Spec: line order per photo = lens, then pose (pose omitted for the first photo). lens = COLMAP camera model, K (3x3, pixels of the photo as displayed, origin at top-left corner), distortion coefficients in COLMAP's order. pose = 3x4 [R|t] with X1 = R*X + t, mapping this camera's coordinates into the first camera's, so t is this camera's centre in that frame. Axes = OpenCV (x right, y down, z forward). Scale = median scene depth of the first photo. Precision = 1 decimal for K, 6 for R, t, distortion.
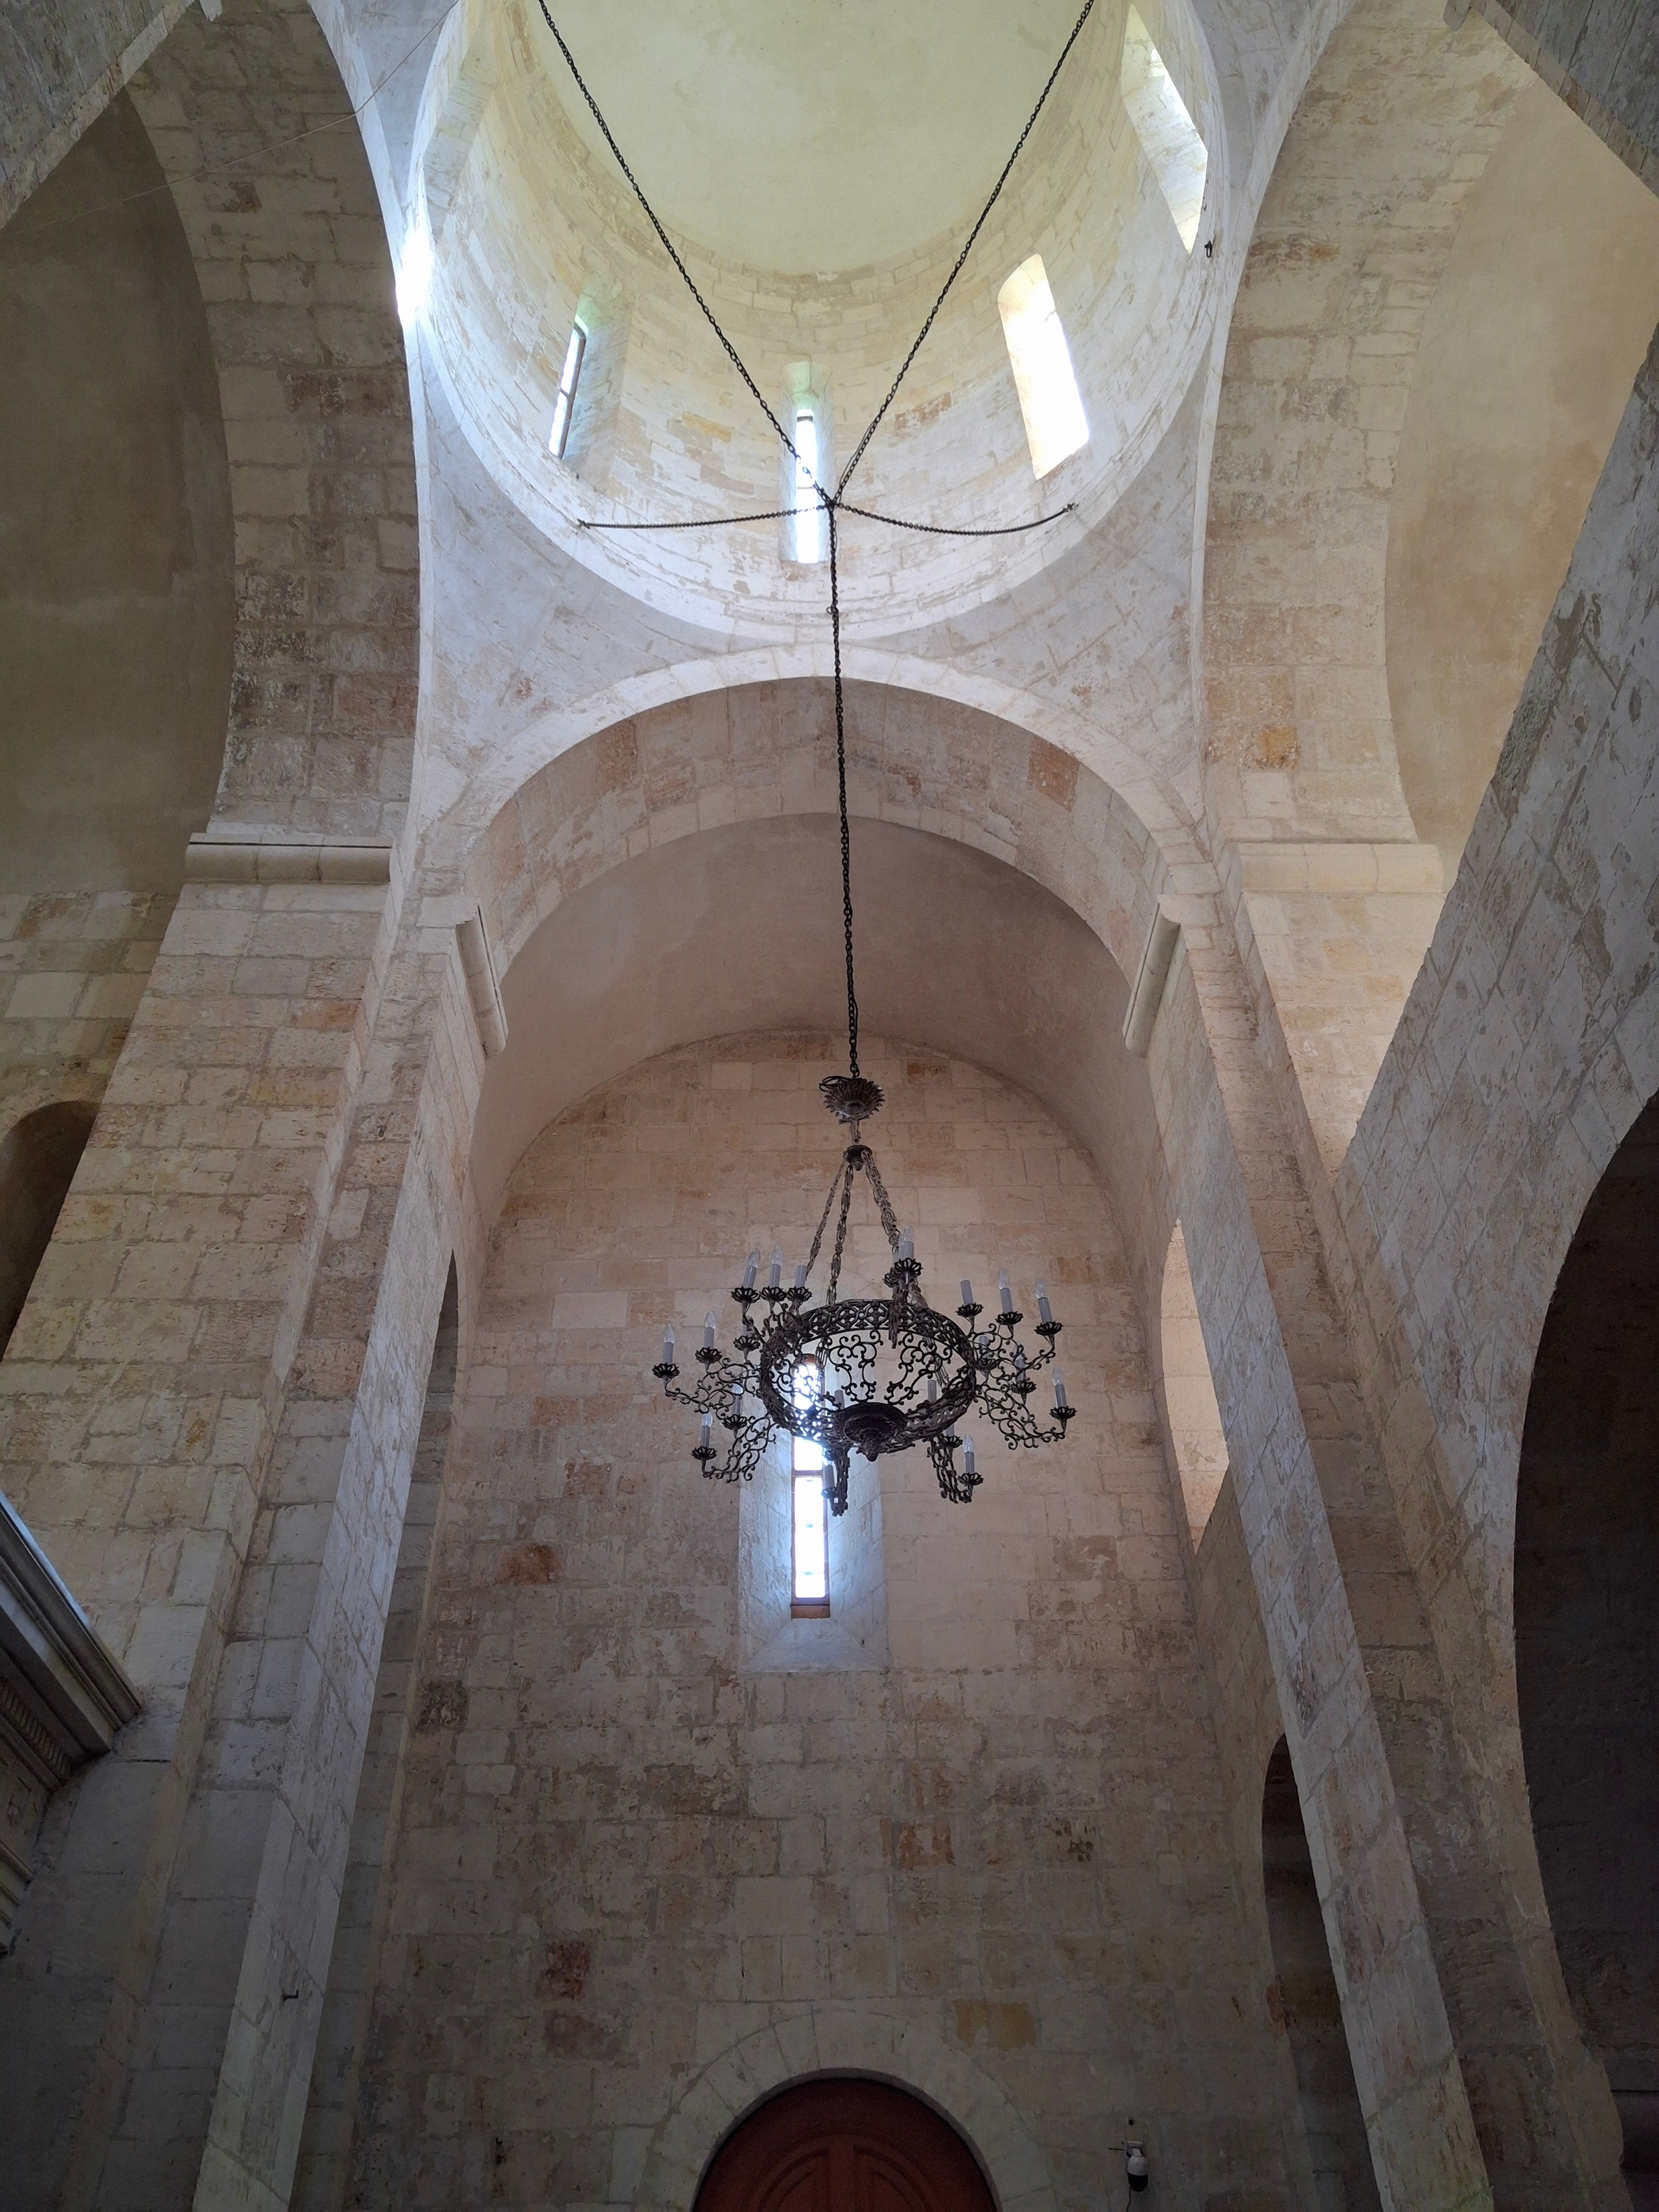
lens RADIAL K [[1638.3, 0, 829.5], [0, 1638.3, 1106.0], [0, 0, 1]] dist [0.143042, -0.281151]
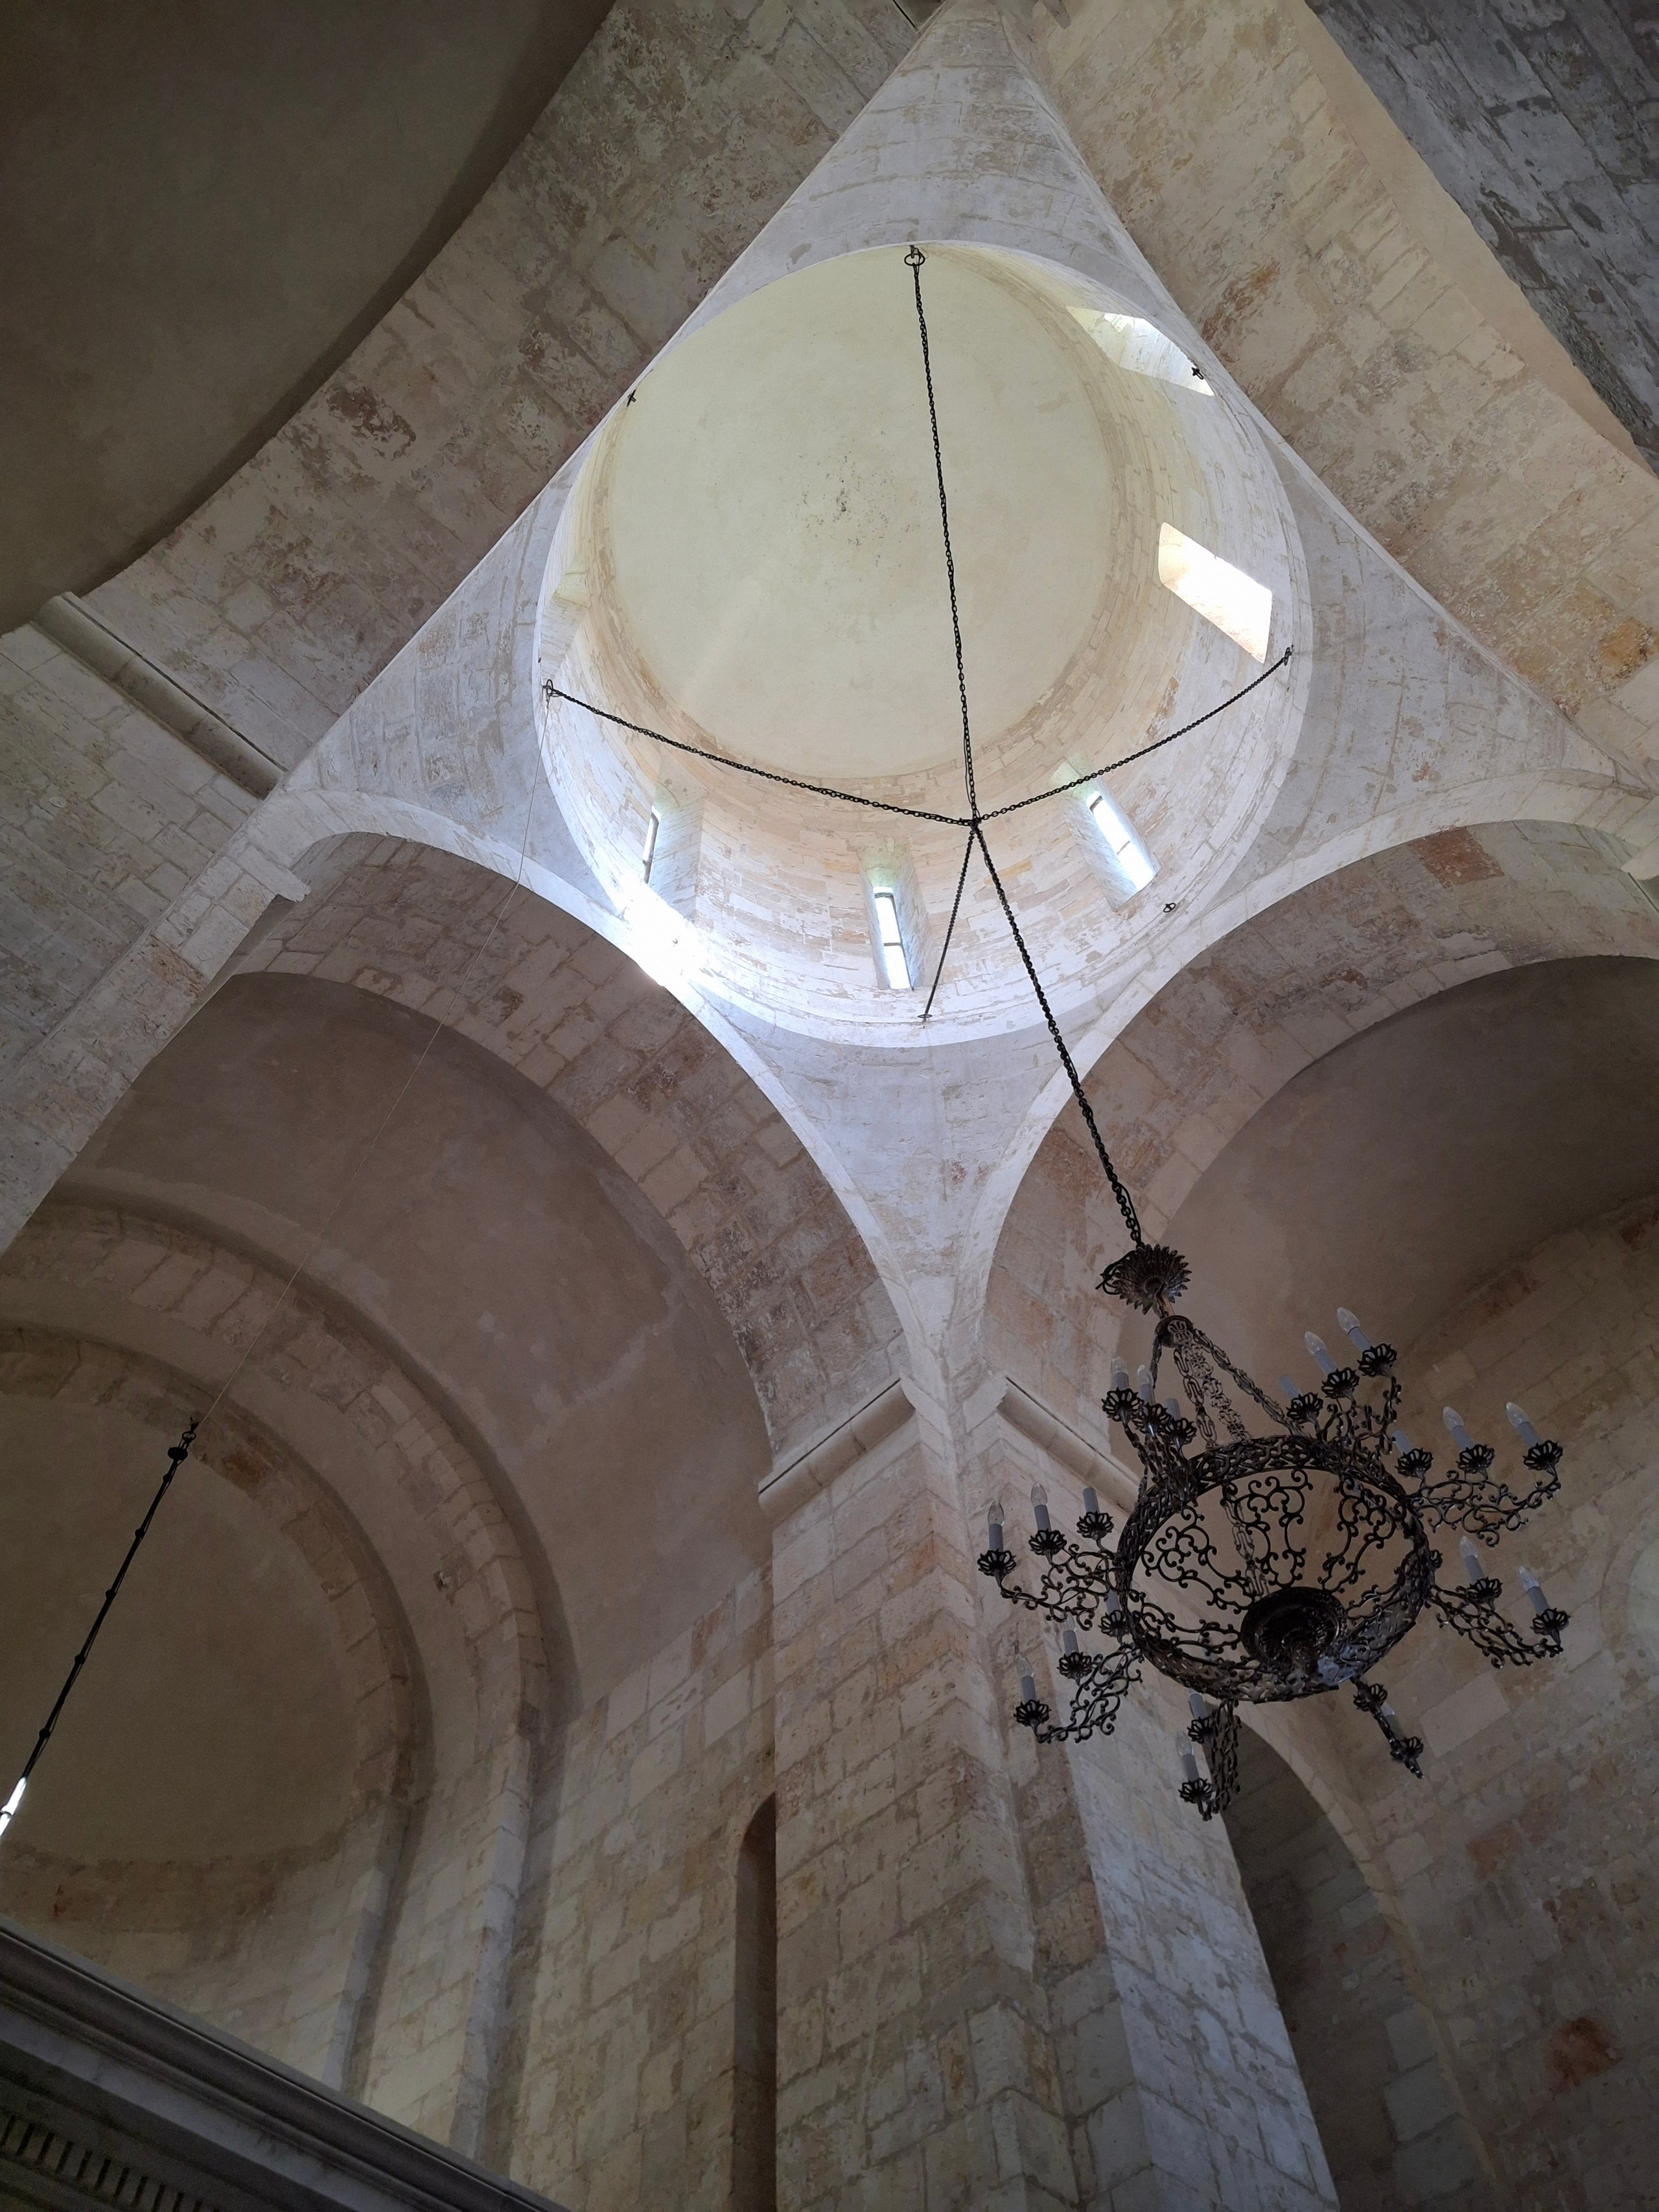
lens RADIAL K [[1650.3, 0, 829.5], [0, 1650.3, 1106.0], [0, 0, 1]] dist [0.041445, -0.067325]
pose [[0.685279, -0.648566, -0.331292, 0.124192], [0.504720, 0.750875, -0.425964, 0.105982], [0.525024, 0.124695, 0.841903, 0.128740]]
